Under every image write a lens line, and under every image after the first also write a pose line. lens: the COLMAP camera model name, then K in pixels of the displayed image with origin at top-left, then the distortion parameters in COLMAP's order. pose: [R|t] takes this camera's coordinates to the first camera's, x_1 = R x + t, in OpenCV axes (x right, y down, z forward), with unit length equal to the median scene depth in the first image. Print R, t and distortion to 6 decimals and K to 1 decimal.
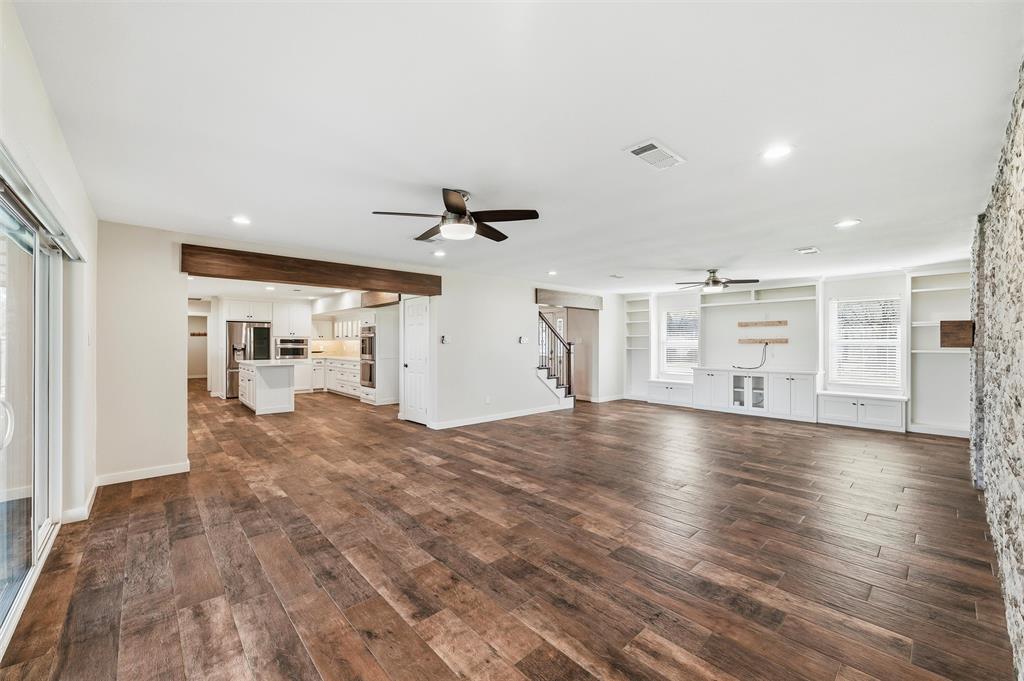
lens RADIAL K [[399.6, 0, 512.0], [0, 399.6, 340.5], [0, 0, 1]] dist [-0.000580, -0.000222]
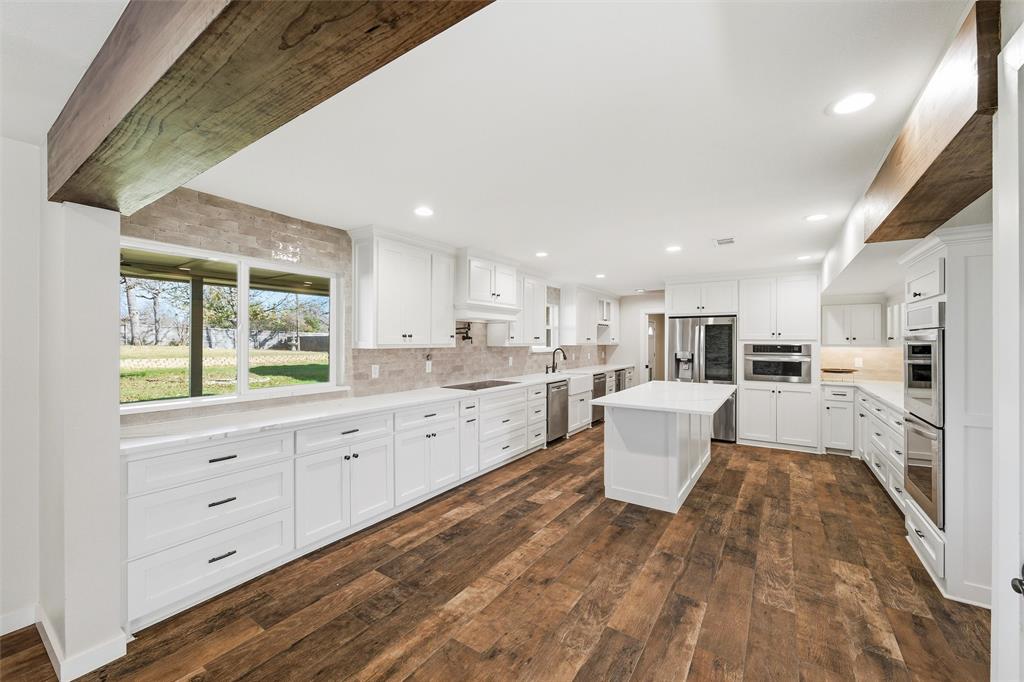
lens RADIAL K [[399.6, 0, 512.0], [0, 399.6, 341.0], [0, 0, 1]] dist [-0.000580, -0.000222]
pose [[0.251168, -0.002997, -0.967939, -0.137567], [0.006725, 0.999976, -0.001352, -0.009791], [0.967920, -0.006170, 0.251182, 0.553605]]
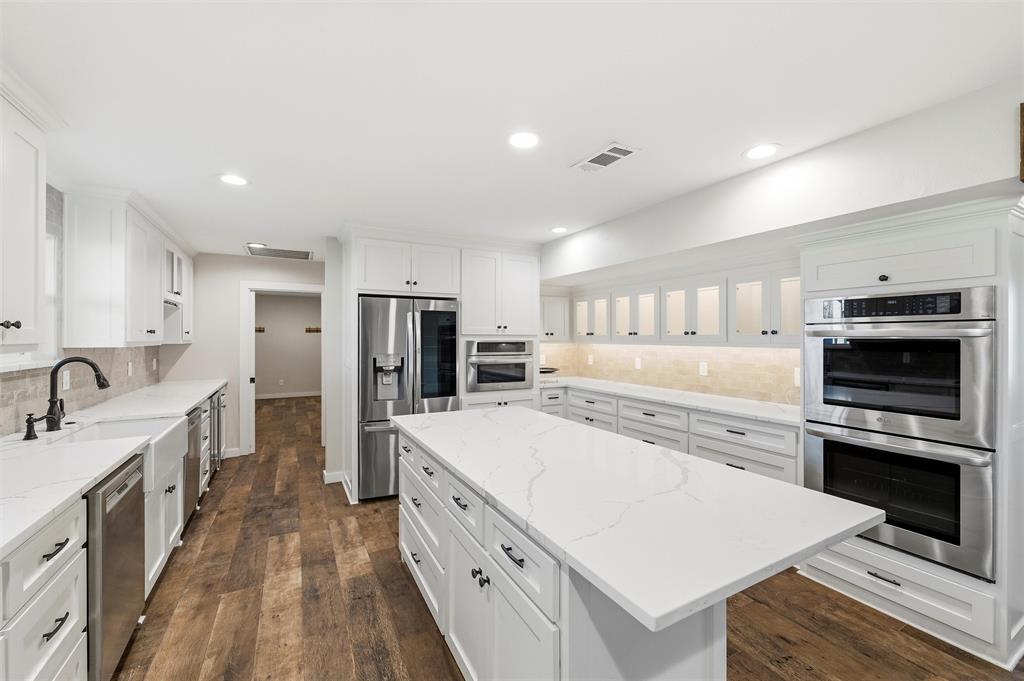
lens RADIAL K [[410.4, 0, 507.1], [0, 410.4, 336.8], [0, 0, 1]] dist [-0.001209, 0.000060]
pose [[0.972447, -0.003023, -0.233103, -0.464504], [0.004353, 0.999977, 0.005193, -0.010021], [0.233082, -0.006065, 0.972438, 0.624481]]
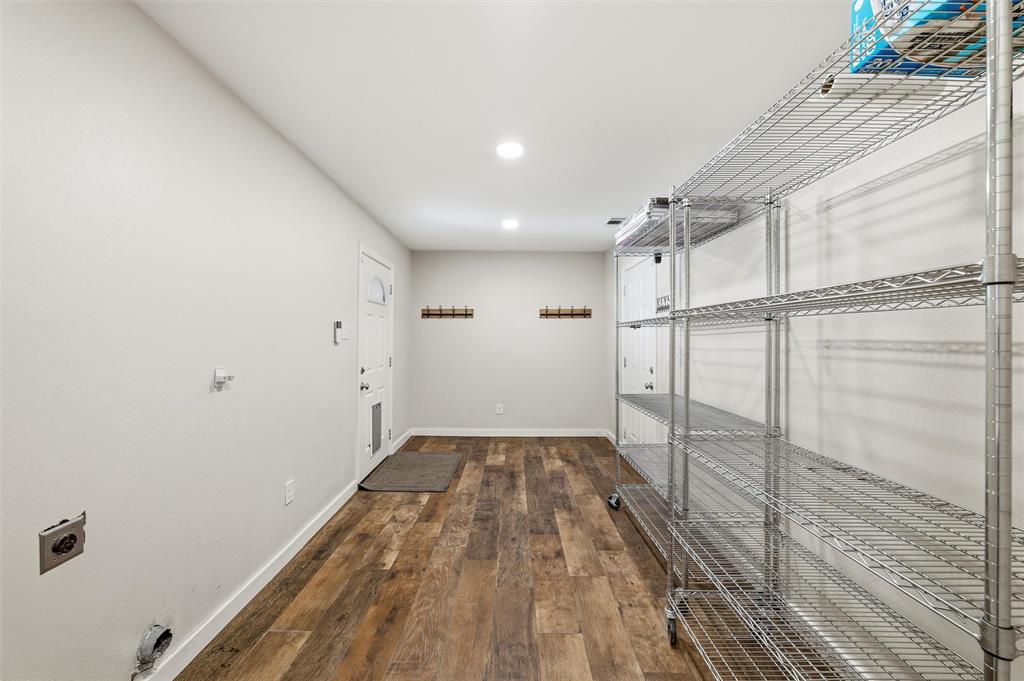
lens RADIAL K [[399.6, 0, 512.0], [0, 399.6, 340.5], [0, 0, 1]] dist [-0.000580, -0.000222]
pose [[0.752058, 0.001394, -0.659095, -0.850560], [0.003619, 0.999974, 0.006243, 0.008868], [0.659087, -0.007080, 0.752034, 1.058730]]
